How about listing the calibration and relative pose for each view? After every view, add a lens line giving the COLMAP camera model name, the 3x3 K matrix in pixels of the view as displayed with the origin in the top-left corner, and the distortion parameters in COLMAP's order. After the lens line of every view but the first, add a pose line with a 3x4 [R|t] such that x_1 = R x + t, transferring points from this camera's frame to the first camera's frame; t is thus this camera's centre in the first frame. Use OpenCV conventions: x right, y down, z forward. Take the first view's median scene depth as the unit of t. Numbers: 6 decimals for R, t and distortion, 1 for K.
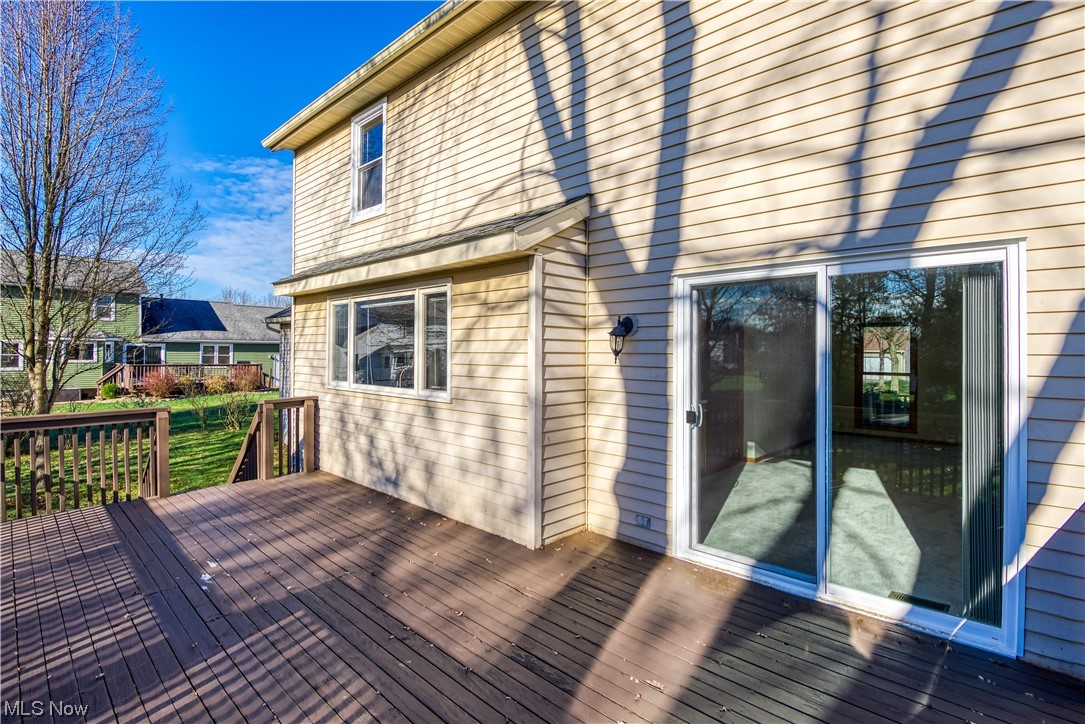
lens RADIAL K [[517.6, 0, 545.5], [0, 517.6, 358.4], [0, 0, 1]] dist [-0.017423, -0.003678]
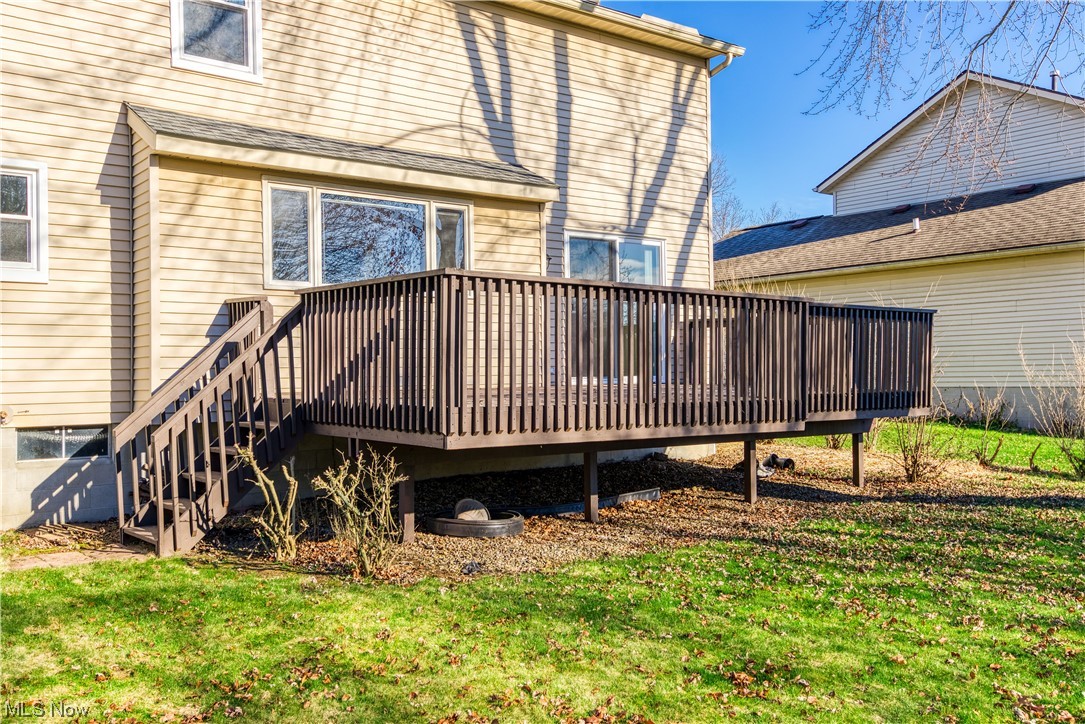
lens RADIAL K [[989.4, 0, 553.4], [0, 989.4, 364.4], [0, 0, 1]] dist [0.051157, 0.002966]
pose [[0.141640, 0.003977, 0.989910, -2.809391], [0.028543, 0.999560, -0.008100, 0.298028], [-0.989507, 0.029403, 0.141464, 0.509129]]
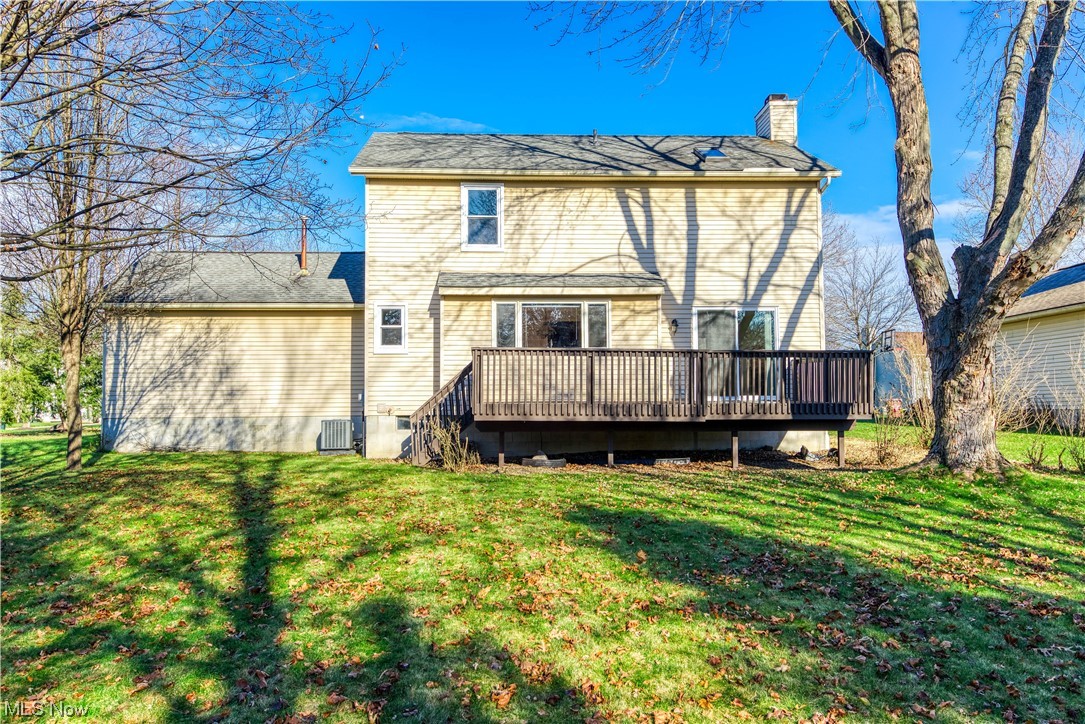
lens RADIAL K [[928.9, 0, 540.2], [0, 928.9, 367.1], [0, 0, 1]] dist [0.036117, 0.006931]
pose [[0.686129, 0.026508, 0.726997, -3.749623], [0.020216, 0.998255, -0.055478, 0.413474], [-0.727199, 0.052762, 0.684396, -1.768043]]
